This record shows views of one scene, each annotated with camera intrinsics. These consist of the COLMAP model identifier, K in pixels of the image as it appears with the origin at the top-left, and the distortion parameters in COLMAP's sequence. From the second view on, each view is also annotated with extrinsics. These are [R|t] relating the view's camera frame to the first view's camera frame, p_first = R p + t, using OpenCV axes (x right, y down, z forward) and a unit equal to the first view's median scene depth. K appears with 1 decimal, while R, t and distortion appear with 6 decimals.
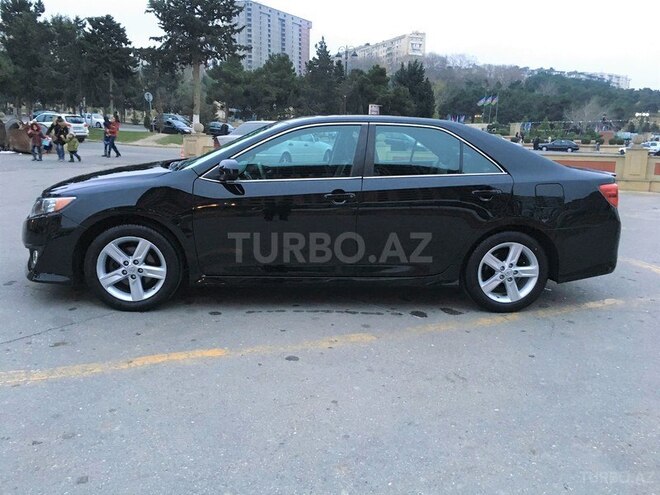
lens RADIAL K [[563.1, 0, 330.0], [0, 563.1, 247.5], [0, 0, 1]] dist [0.085925, -0.119681]
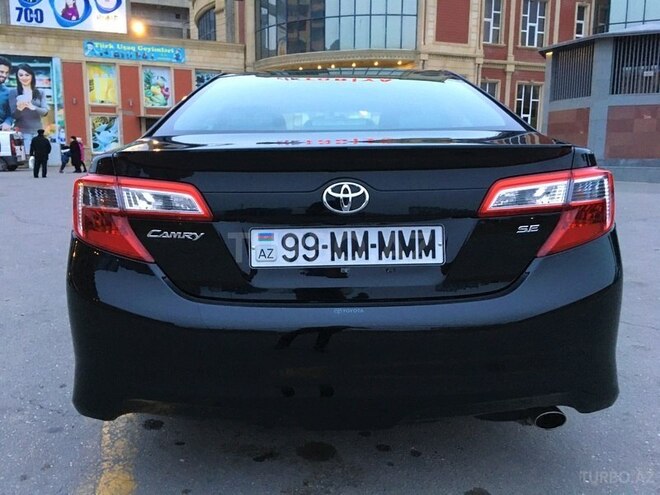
lens RADIAL K [[563.1, 0, 330.0], [0, 563.1, 247.5], [0, 0, 1]] dist [0.085925, -0.119681]
pose [[-0.095017, 0.137919, -0.985875, 0.099197], [-0.204406, 0.966550, 0.154915, -0.018050], [0.974264, 0.216239, -0.063648, 0.138565]]
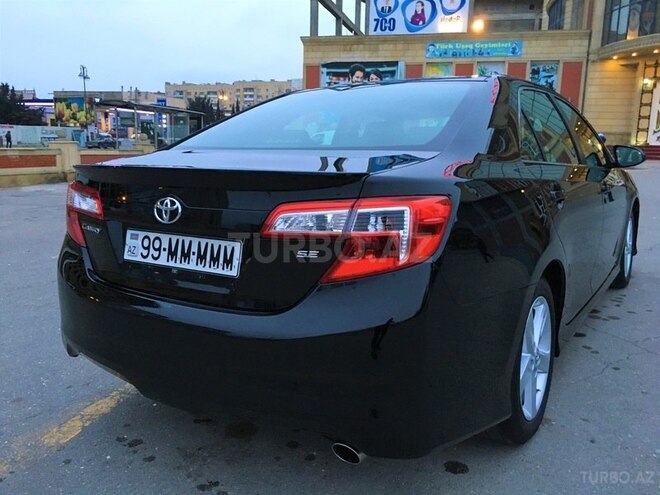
lens RADIAL K [[563.1, 0, 330.0], [0, 563.1, 247.5], [0, 0, 1]] dist [0.085925, -0.119681]
pose [[-0.632589, 0.105417, -0.767280, 0.087972], [-0.184504, 0.941659, 0.281490, -0.028100], [0.752190, 0.319633, -0.576233, 0.173754]]
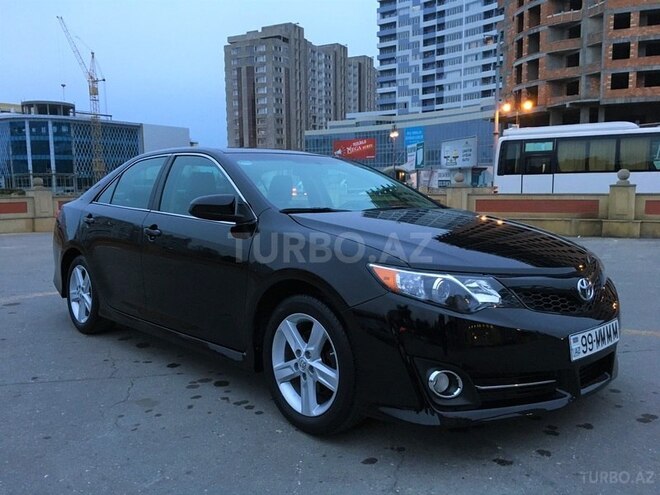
lens RADIAL K [[563.1, 0, 330.0], [0, 563.1, 247.5], [0, 0, 1]] dist [0.085925, -0.119681]
pose [[-0.609615, -0.101165, 0.786216, -0.108609], [0.157235, 0.956684, 0.245017, -0.036868], [-0.776947, 0.272986, -0.567302, 0.185628]]
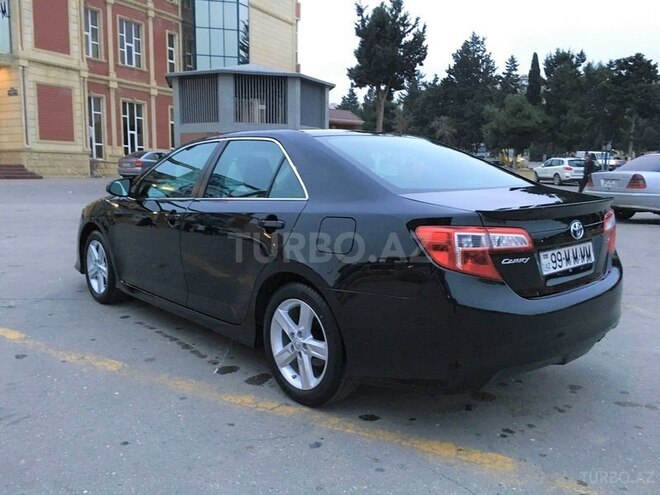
lens RADIAL K [[563.1, 0, 330.0], [0, 563.1, 247.5], [0, 0, 1]] dist [0.085925, -0.119681]
pose [[0.589197, 0.092078, -0.802725, 0.099804], [-0.155691, 0.987805, -0.000968, -0.008640], [0.792847, 0.125547, 0.596348, 0.069991]]
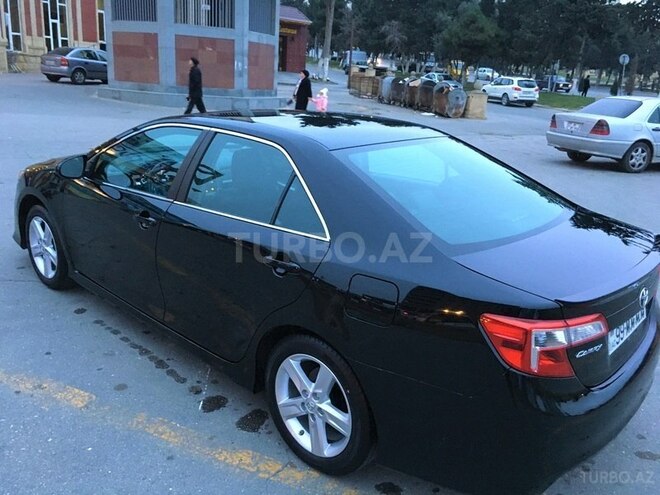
lens RADIAL K [[563.1, 0, 330.0], [0, 563.1, 247.5], [0, 0, 1]] dist [0.085925, -0.119681]
pose [[0.667469, 0.239423, -0.705096, 0.081181], [-0.193699, 0.970128, 0.146055, -0.023338], [0.719003, 0.039089, 0.693907, 0.068713]]
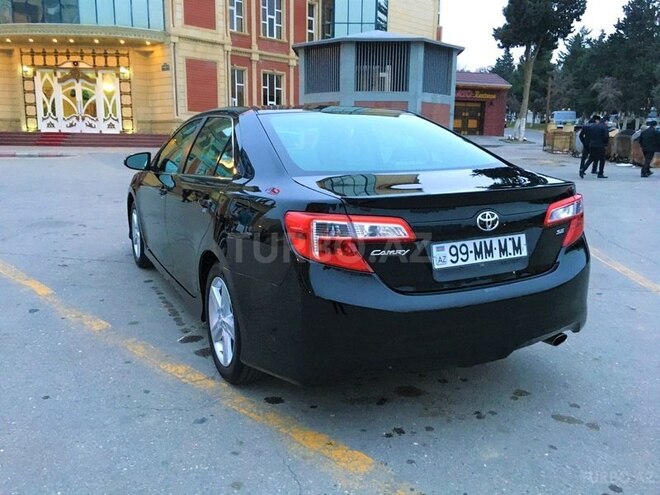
lens RADIAL K [[563.1, 0, 330.0], [0, 563.1, 247.5], [0, 0, 1]] dist [0.085925, -0.119681]
pose [[0.360318, 0.160478, -0.918922, 0.112779], [-0.185660, 0.977720, 0.097948, -0.015630], [0.914167, 0.135315, 0.382084, 0.096731]]
